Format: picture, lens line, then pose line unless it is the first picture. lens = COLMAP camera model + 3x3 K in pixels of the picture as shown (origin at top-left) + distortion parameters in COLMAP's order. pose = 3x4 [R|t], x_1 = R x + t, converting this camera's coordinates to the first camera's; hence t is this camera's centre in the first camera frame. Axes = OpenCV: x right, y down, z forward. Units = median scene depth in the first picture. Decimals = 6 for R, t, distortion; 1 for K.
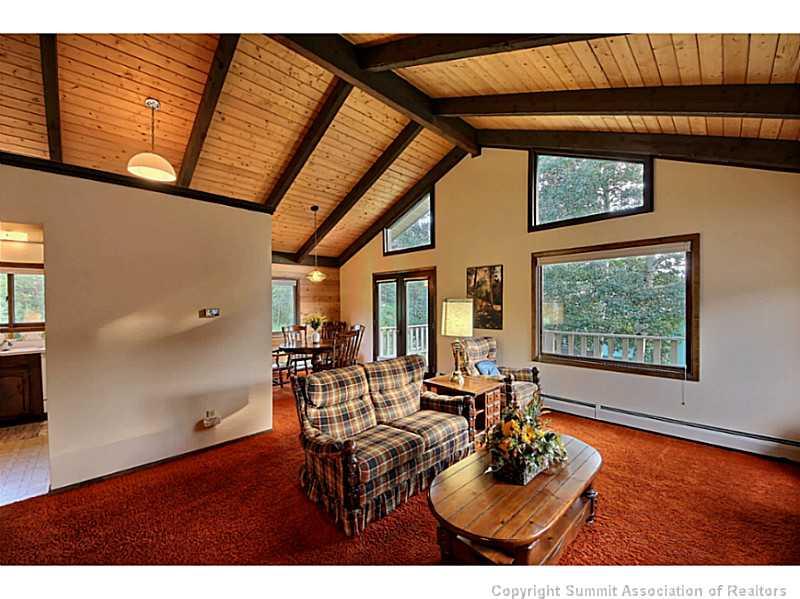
lens RADIAL K [[321.4, 0, 398.0], [0, 321.4, 306.8], [0, 0, 1]] dist [0.061823, -0.028628]
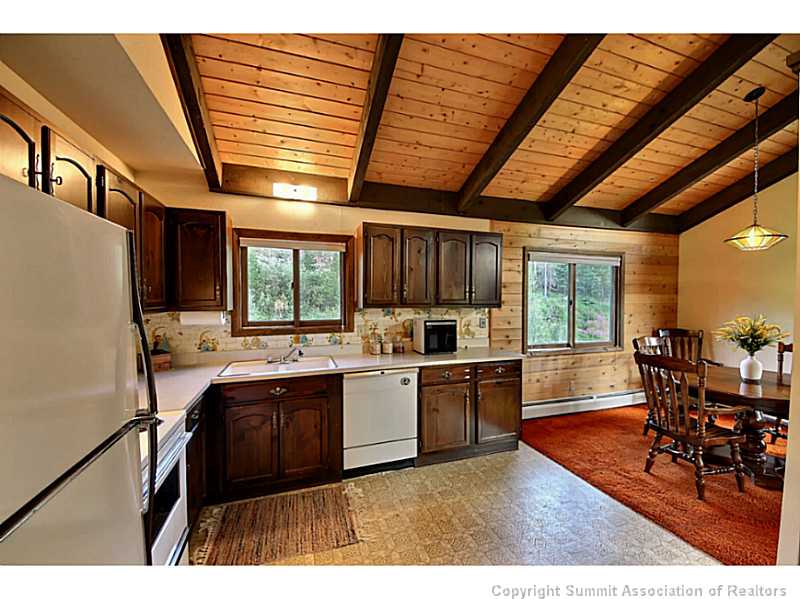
lens RADIAL K [[349.5, 0, 410.8], [0, 349.5, 299.0], [0, 0, 1]] dist [-0.000803, -0.000095]
pose [[0.915335, 0.028505, -0.401684, -0.647400], [-0.022129, 0.999545, 0.020506, -0.015369], [0.402085, -0.009881, 0.915549, 0.420058]]
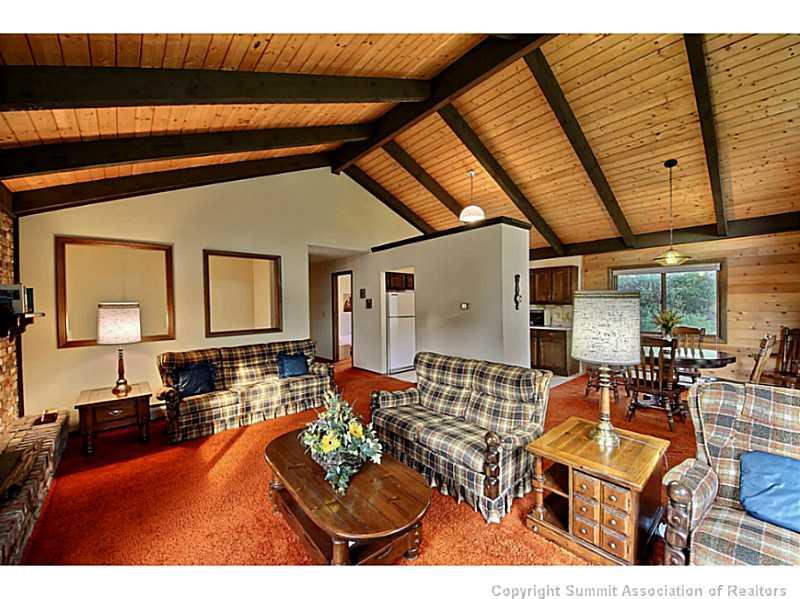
lens RADIAL K [[319.2, 0, 401.6], [0, 319.2, 310.3], [0, 0, 1]] dist [-0.001048, -0.007994]
pose [[-0.049455, 0.034398, -0.998184, 0.626024], [0.003993, 0.999406, 0.034242, -0.009772], [0.998768, -0.002292, -0.049563, 0.577162]]
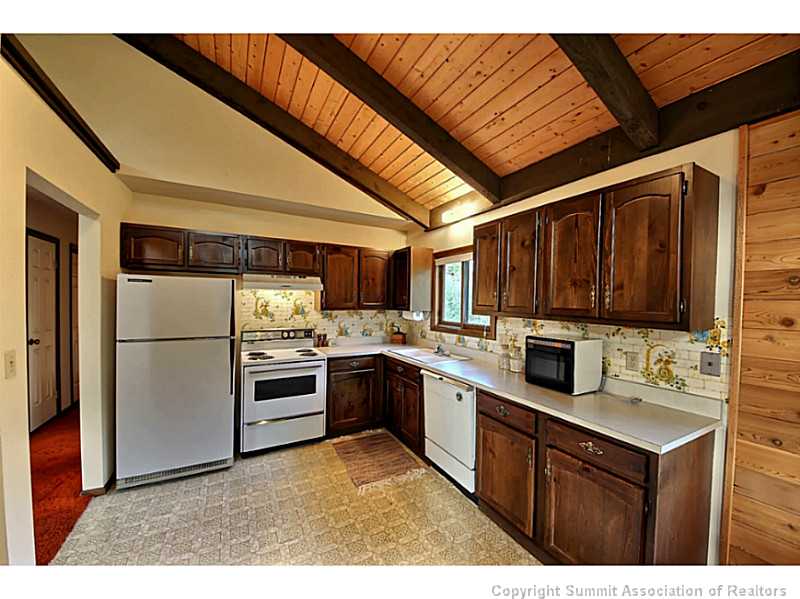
lens RADIAL K [[306.5, 0, 399.6], [0, 306.5, 306.4], [0, 0, 1]] dist [0.000256, -0.014279]
pose [[-0.275643, 0.029722, -0.960801, -0.404988], [-0.015107, 0.999264, 0.035246, -0.014883], [0.961141, 0.024230, -0.274991, 1.039738]]
